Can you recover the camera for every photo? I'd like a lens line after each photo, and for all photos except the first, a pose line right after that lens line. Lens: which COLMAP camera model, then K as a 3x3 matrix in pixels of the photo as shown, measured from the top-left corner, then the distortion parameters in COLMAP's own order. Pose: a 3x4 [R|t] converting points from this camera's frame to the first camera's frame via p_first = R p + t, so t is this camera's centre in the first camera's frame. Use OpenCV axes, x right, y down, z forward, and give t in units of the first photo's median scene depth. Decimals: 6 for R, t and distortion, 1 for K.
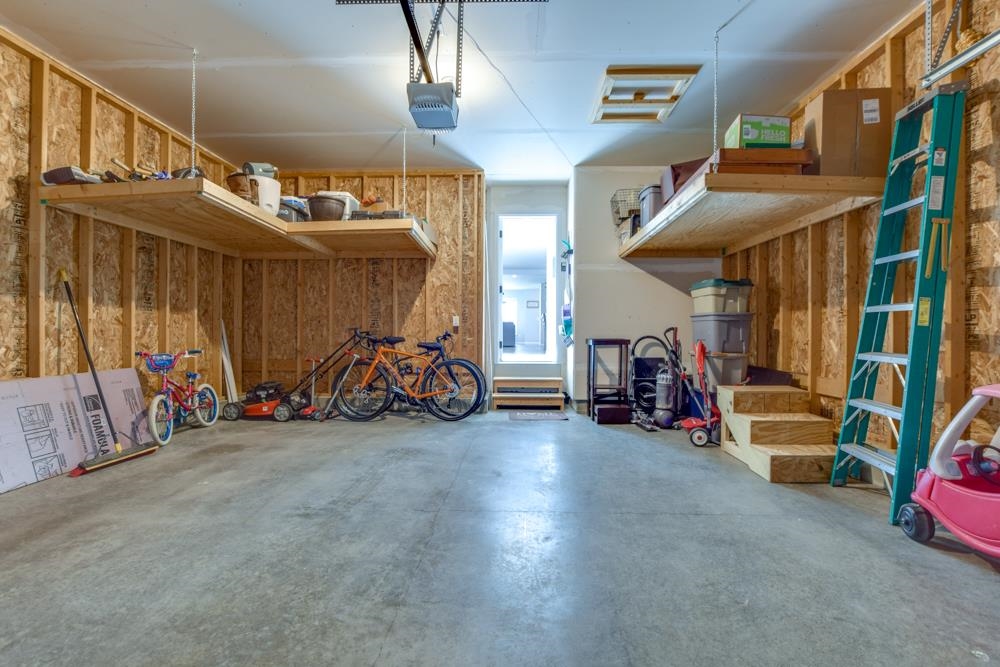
lens RADIAL K [[441.6, 0, 502.9], [0, 441.6, 336.8], [0, 0, 1]] dist [-0.018380, 0.001090]
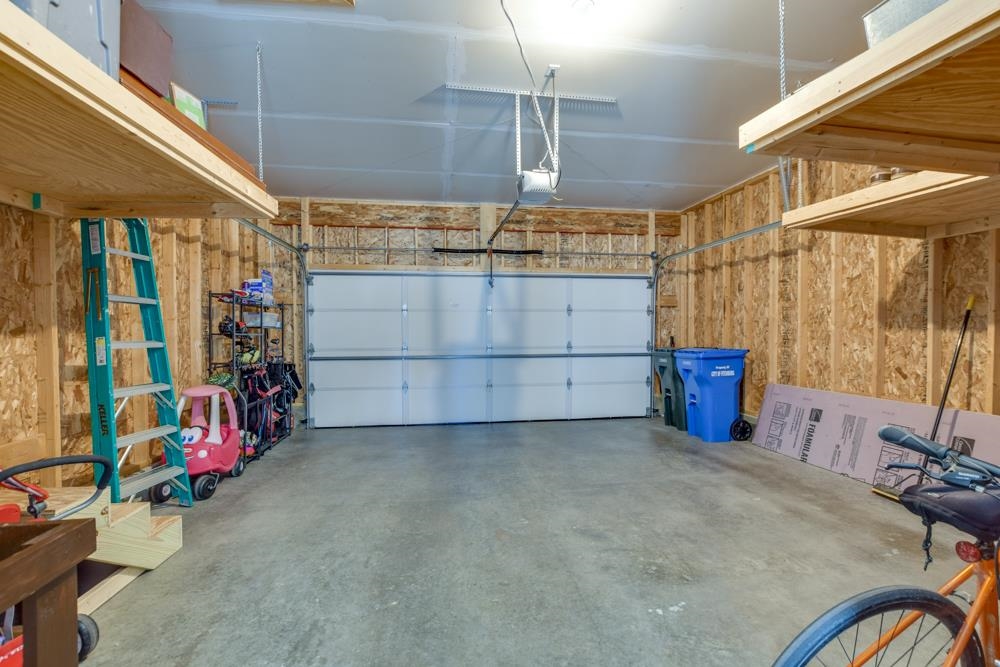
lens RADIAL K [[441.6, 0, 502.0], [0, 441.6, 333.7], [0, 0, 1]] dist [-0.018380, 0.001090]
pose [[-0.986099, 0.000689, -0.166159, 0.134245], [-0.002806, 0.999780, 0.020794, -0.102887], [0.166137, 0.020971, -0.985880, 1.926312]]
